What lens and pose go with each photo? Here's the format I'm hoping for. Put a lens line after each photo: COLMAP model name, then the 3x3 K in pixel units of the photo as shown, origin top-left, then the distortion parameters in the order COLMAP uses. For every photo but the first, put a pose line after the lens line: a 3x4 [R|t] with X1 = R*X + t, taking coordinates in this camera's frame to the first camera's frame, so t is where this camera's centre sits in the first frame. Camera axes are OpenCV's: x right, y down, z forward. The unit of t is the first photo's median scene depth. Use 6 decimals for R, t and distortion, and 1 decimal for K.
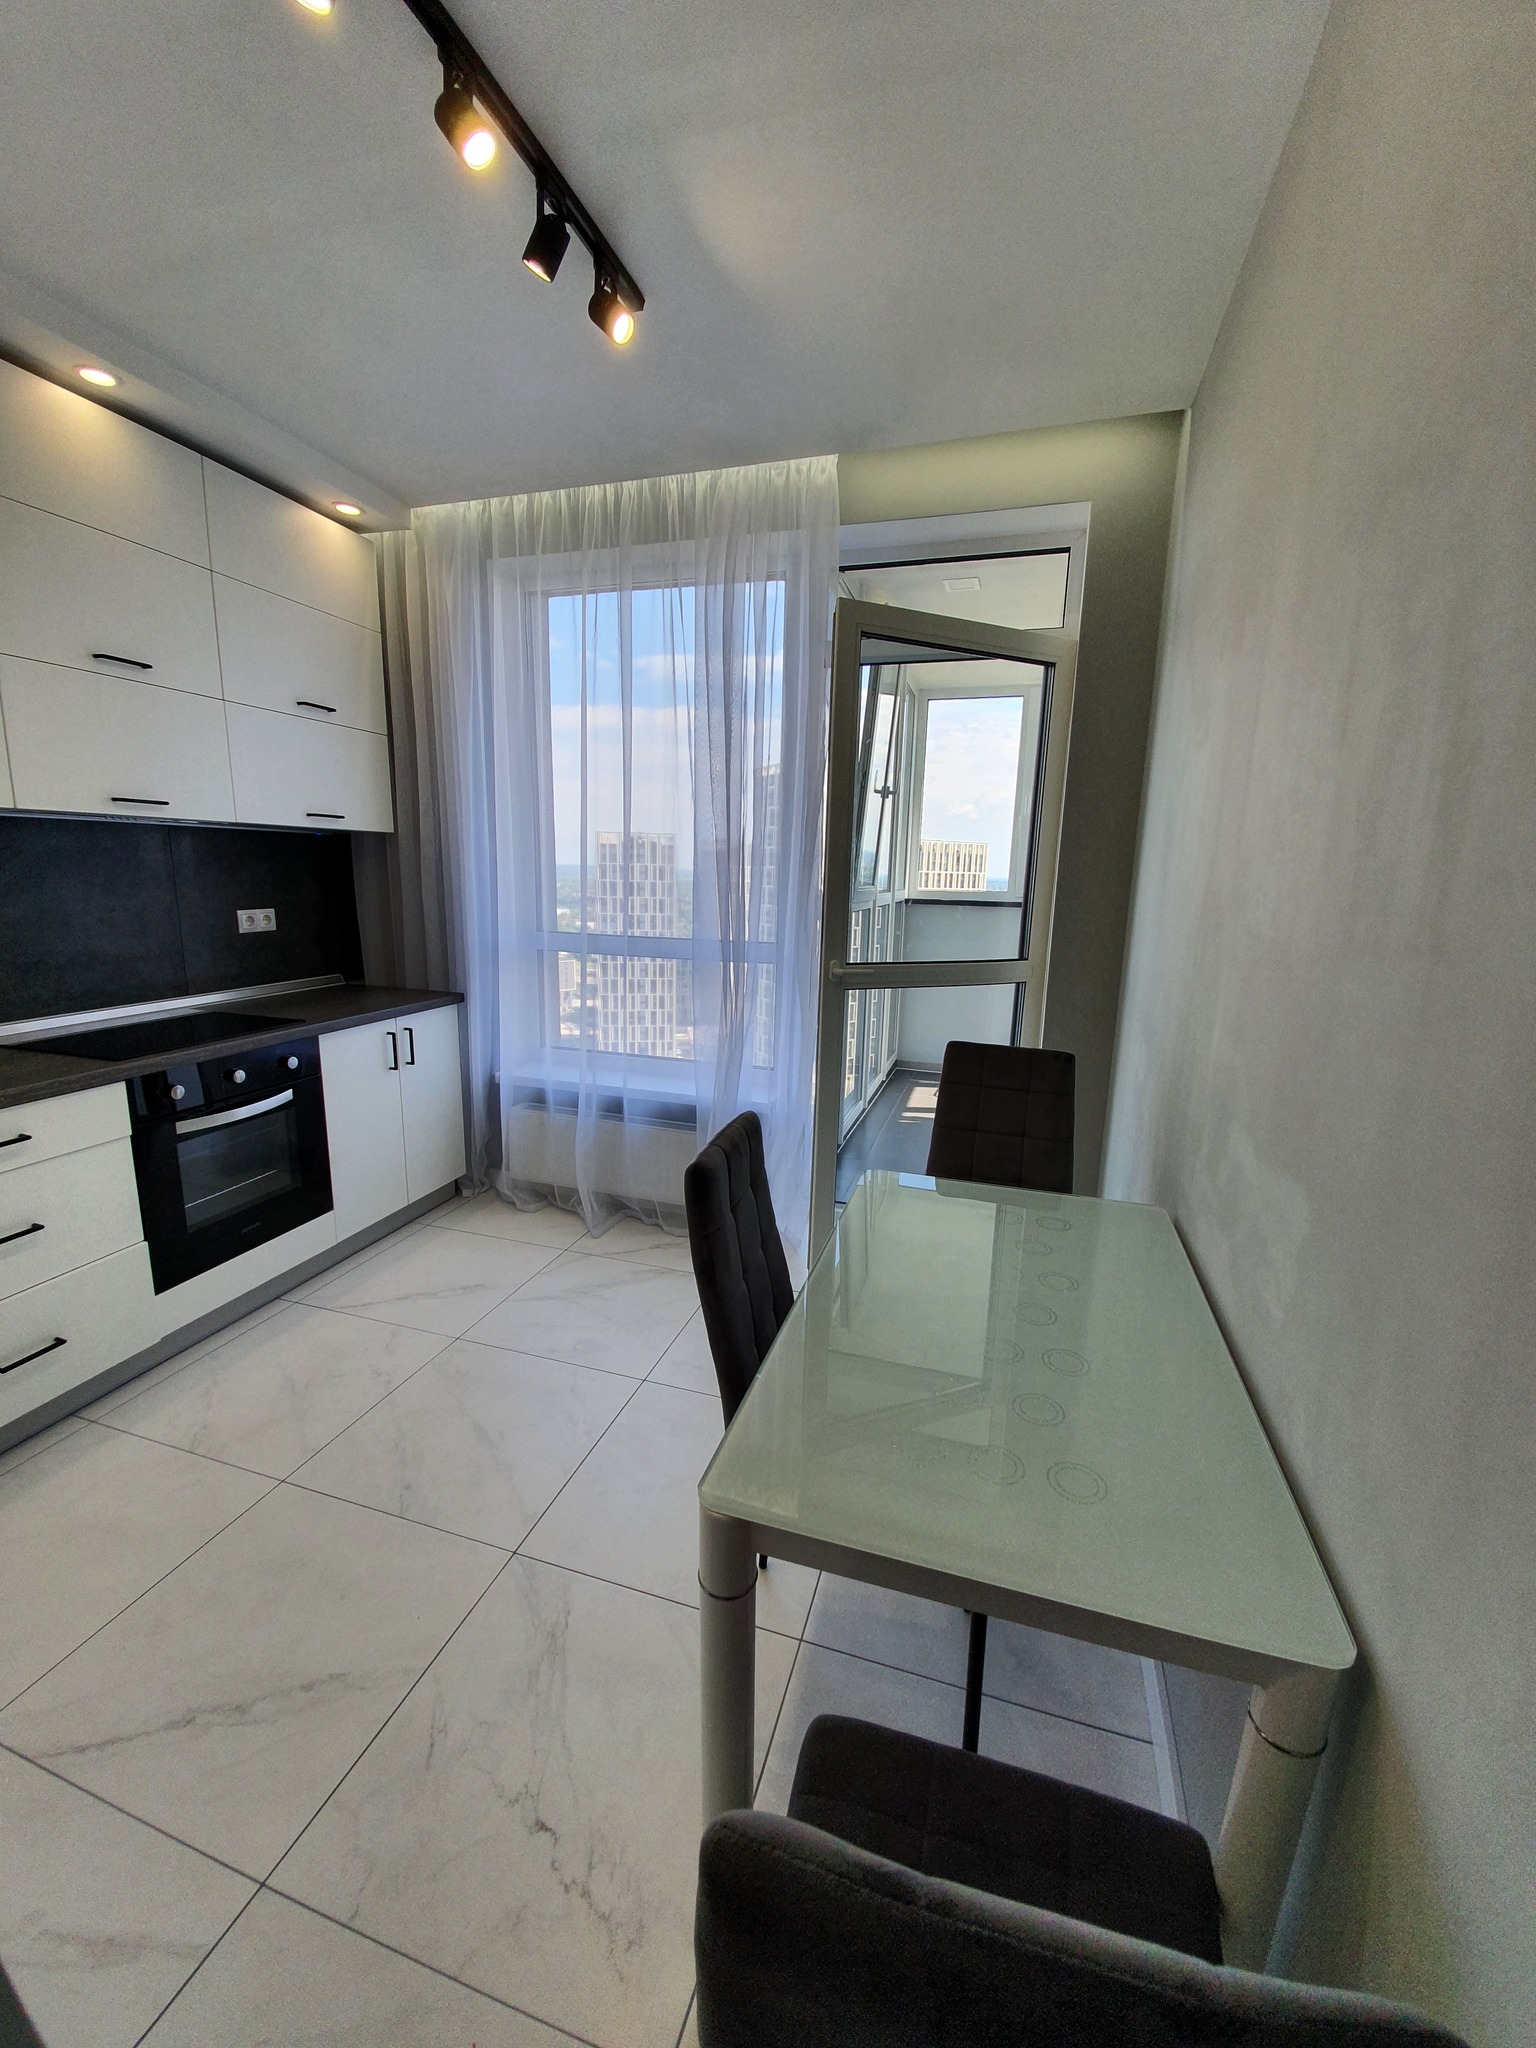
lens RADIAL K [[814.1, 0, 783.3], [0, 814.1, 1030.6], [0, 0, 1]] dist [-0.010045, -0.000107]
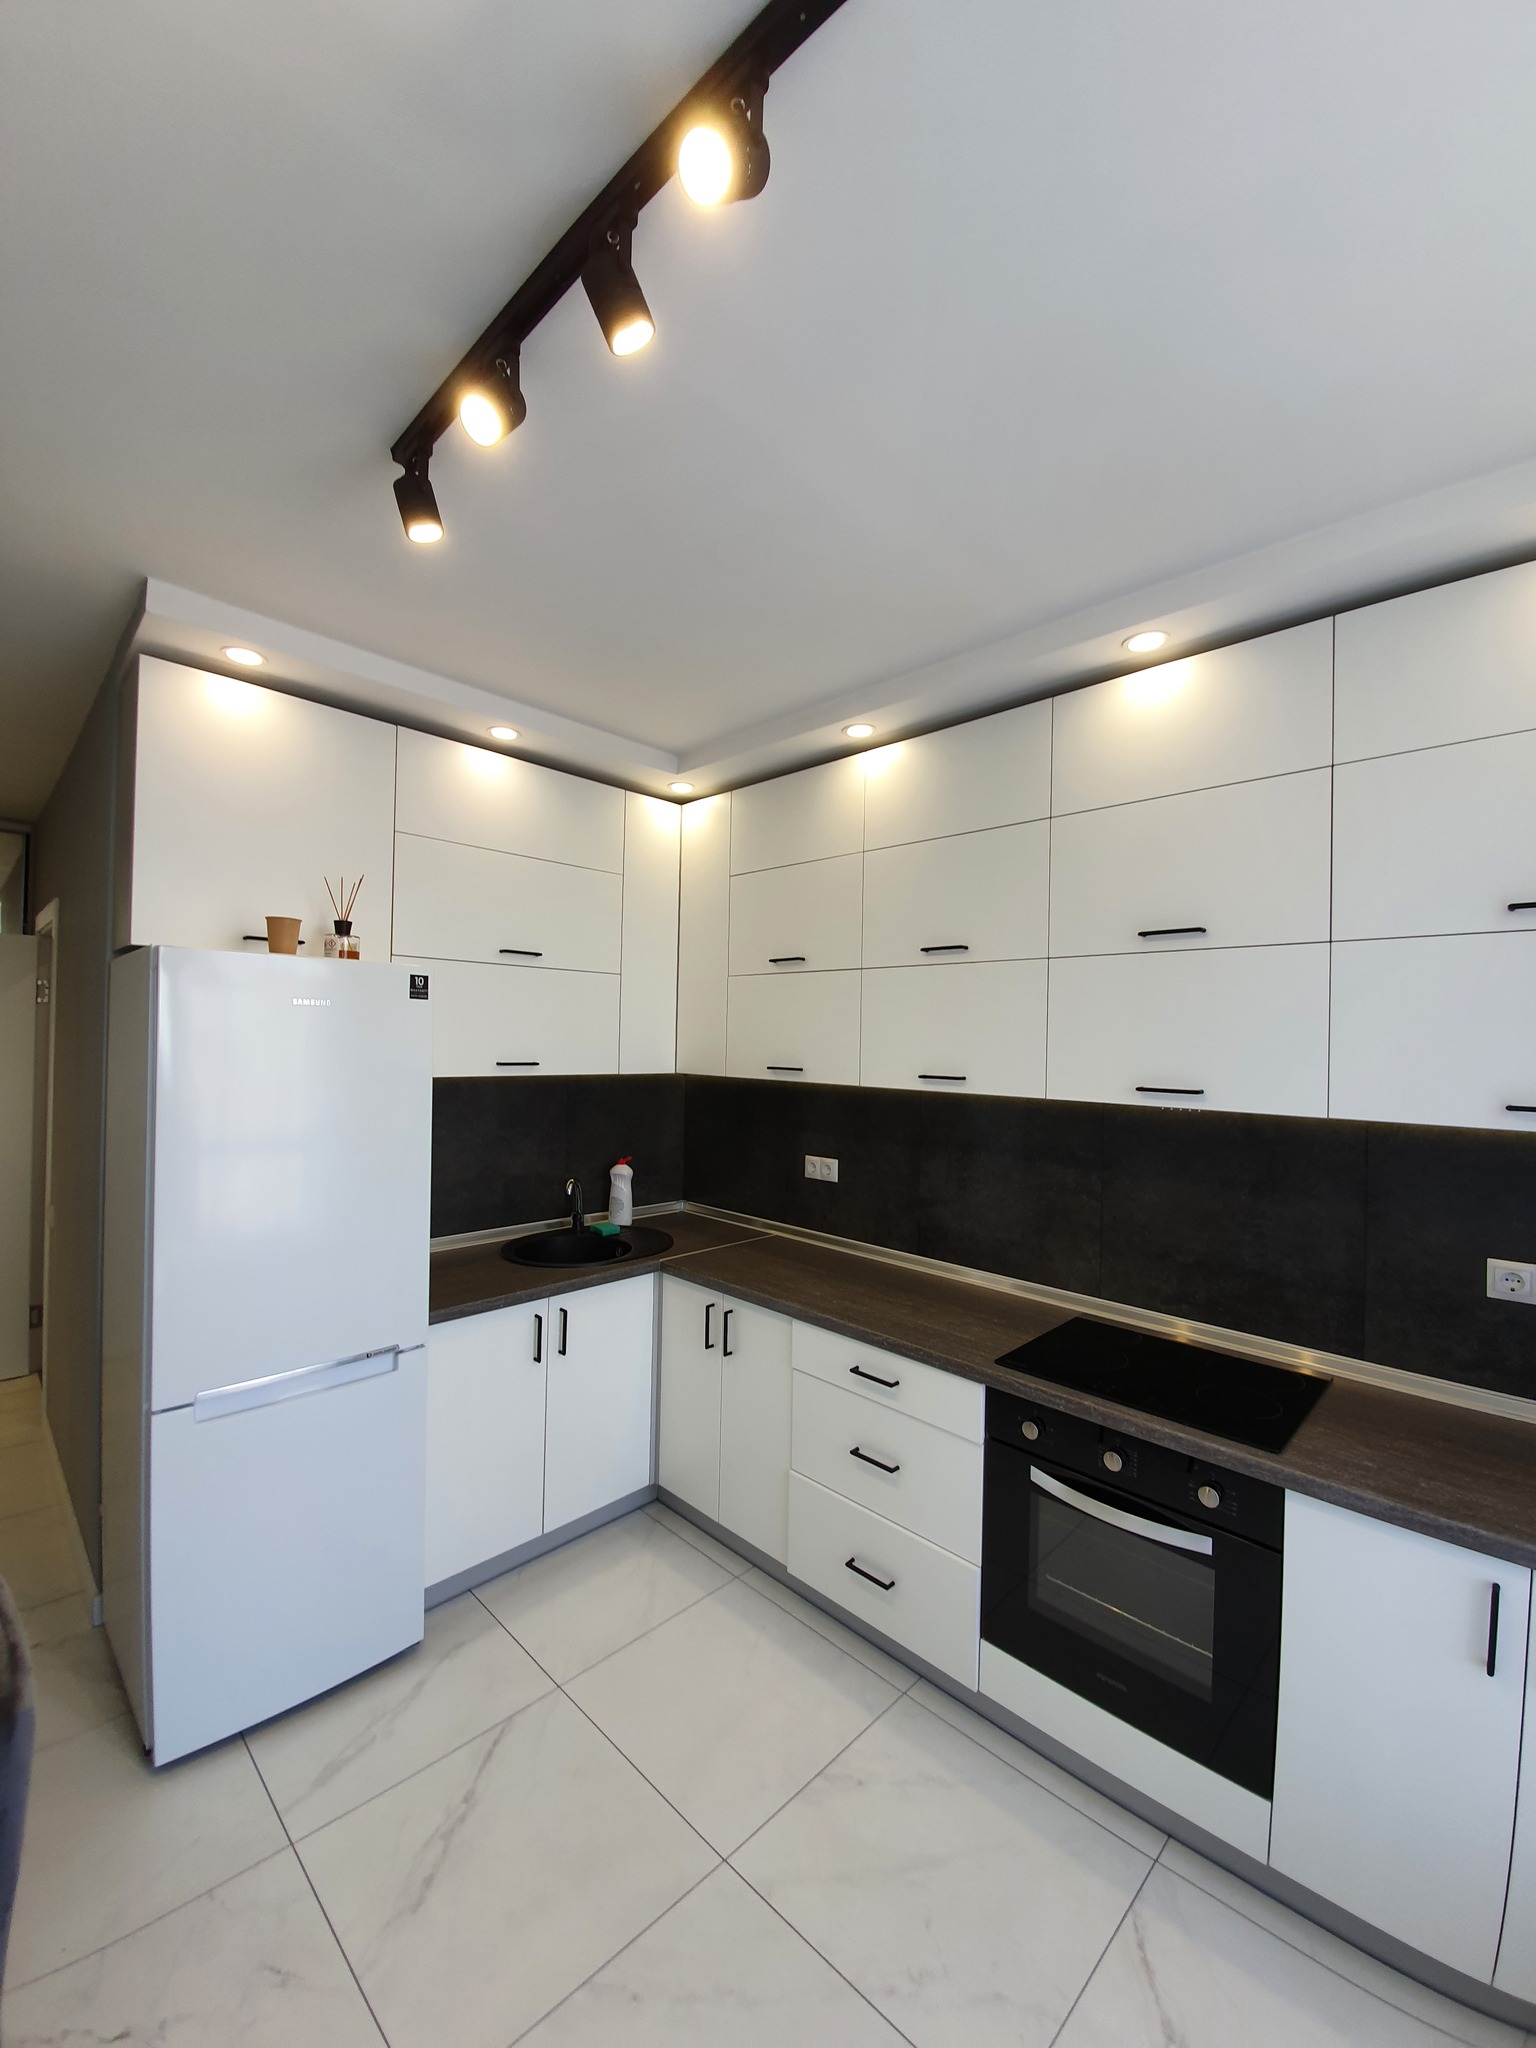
lens RADIAL K [[805.1, 0, 768.0], [0, 805.1, 1024.0], [0, 0, 1]] dist [0.001582, -0.012473]
pose [[-0.473083, -0.047672, -0.879727, 0.113751], [-0.204031, 0.977318, 0.056759, -0.280804], [0.857067, 0.206343, -0.472079, 0.919948]]
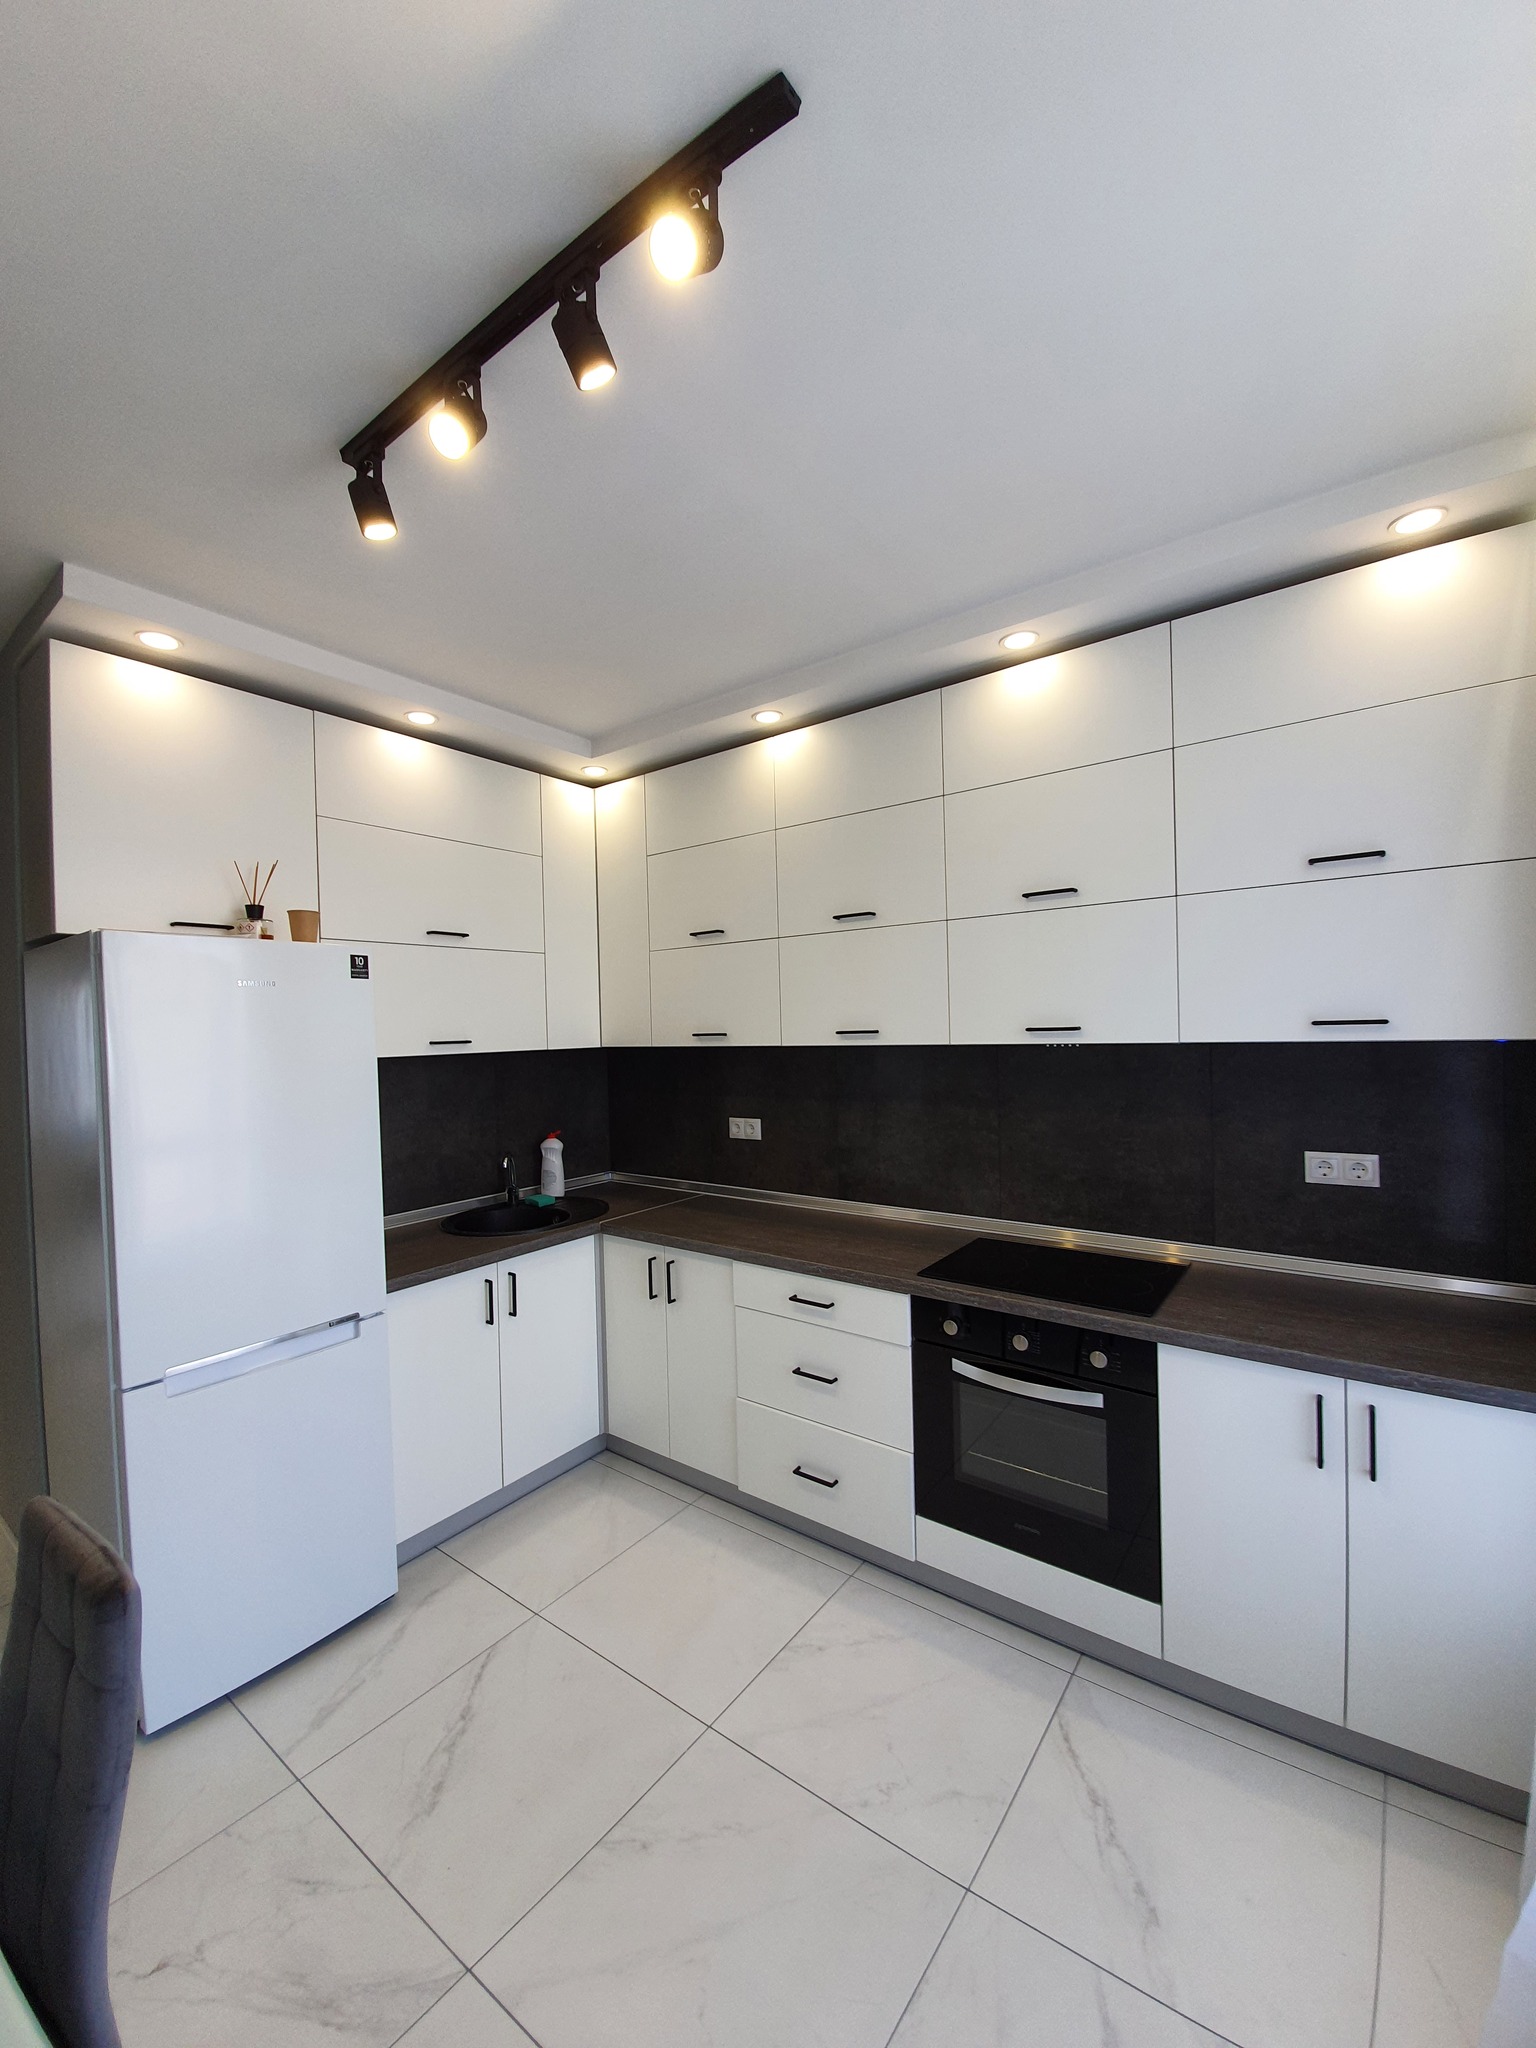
lens RADIAL K [[805.1, 0, 768.0], [0, 805.1, 1024.0], [0, 0, 1]] dist [0.001582, -0.012473]
pose [[-0.353823, -0.012075, -0.935234, 0.201523], [-0.166377, 0.984782, 0.050230, -0.252098], [0.920395, 0.173374, -0.350448, 0.919904]]
